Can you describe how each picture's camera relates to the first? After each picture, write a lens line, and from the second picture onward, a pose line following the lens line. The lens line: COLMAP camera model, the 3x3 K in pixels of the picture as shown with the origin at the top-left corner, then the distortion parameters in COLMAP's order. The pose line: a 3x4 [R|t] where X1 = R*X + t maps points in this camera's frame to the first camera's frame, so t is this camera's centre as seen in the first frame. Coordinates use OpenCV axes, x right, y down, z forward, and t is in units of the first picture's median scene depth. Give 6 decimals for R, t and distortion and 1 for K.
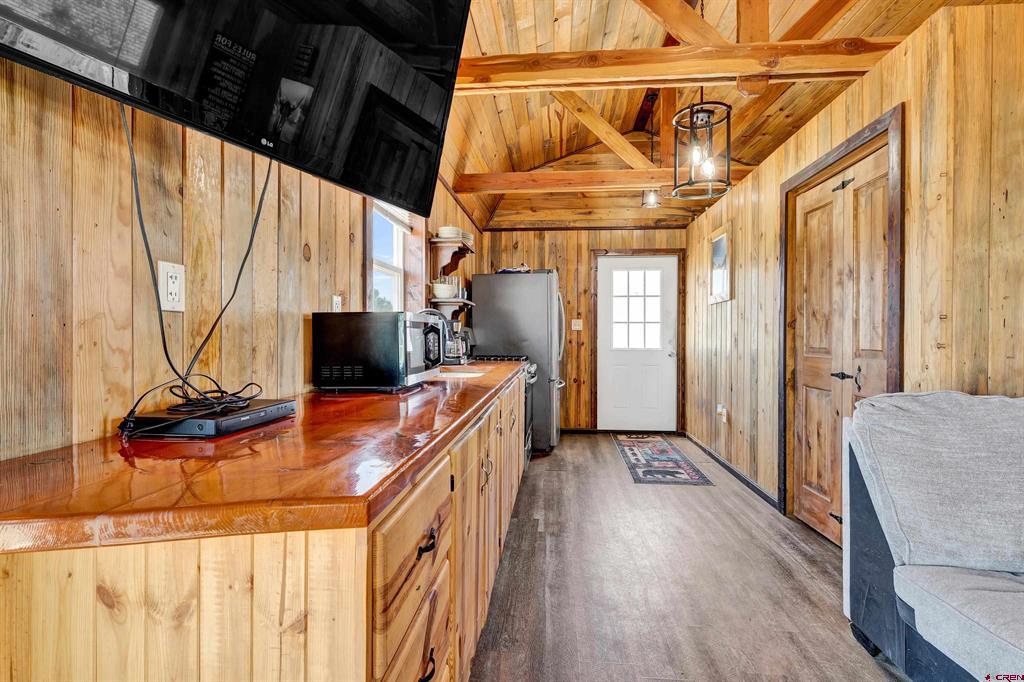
lens RADIAL K [[462.7, 0, 515.7], [0, 462.7, 342.0], [0, 0, 1]] dist [-0.001046, -0.001536]
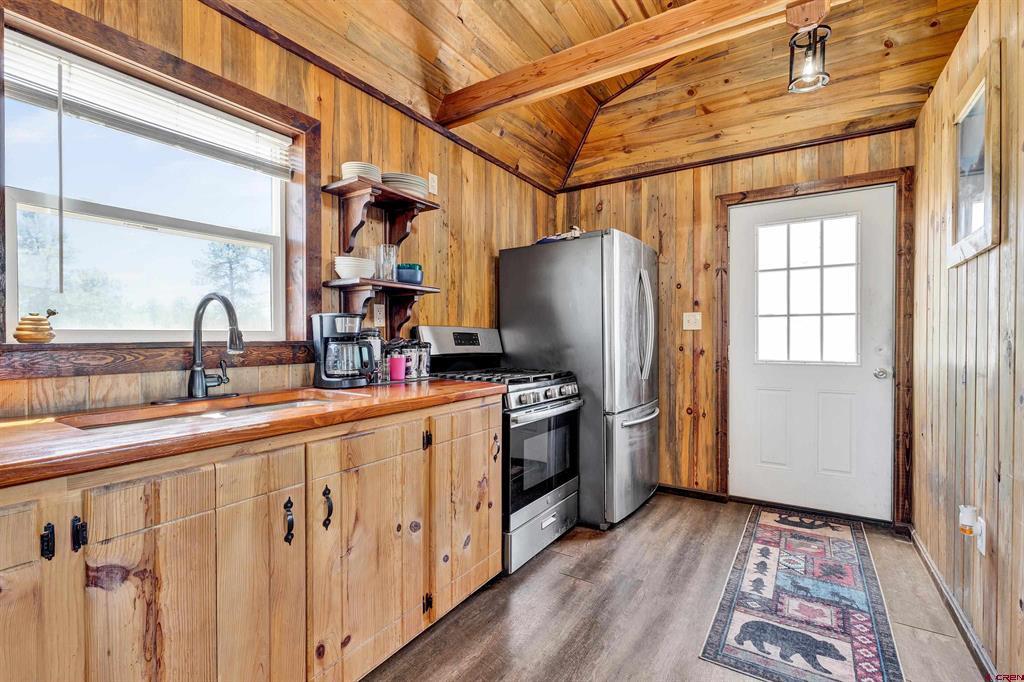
lens RADIAL K [[462.7, 0, 511.9], [0, 462.7, 345.2], [0, 0, 1]] dist [-0.001046, -0.001536]
pose [[0.884947, 0.004485, -0.465669, 0.274715], [-0.005220, 0.999986, -0.000289, -0.005624], [0.465662, 0.002687, 0.884959, 0.453040]]
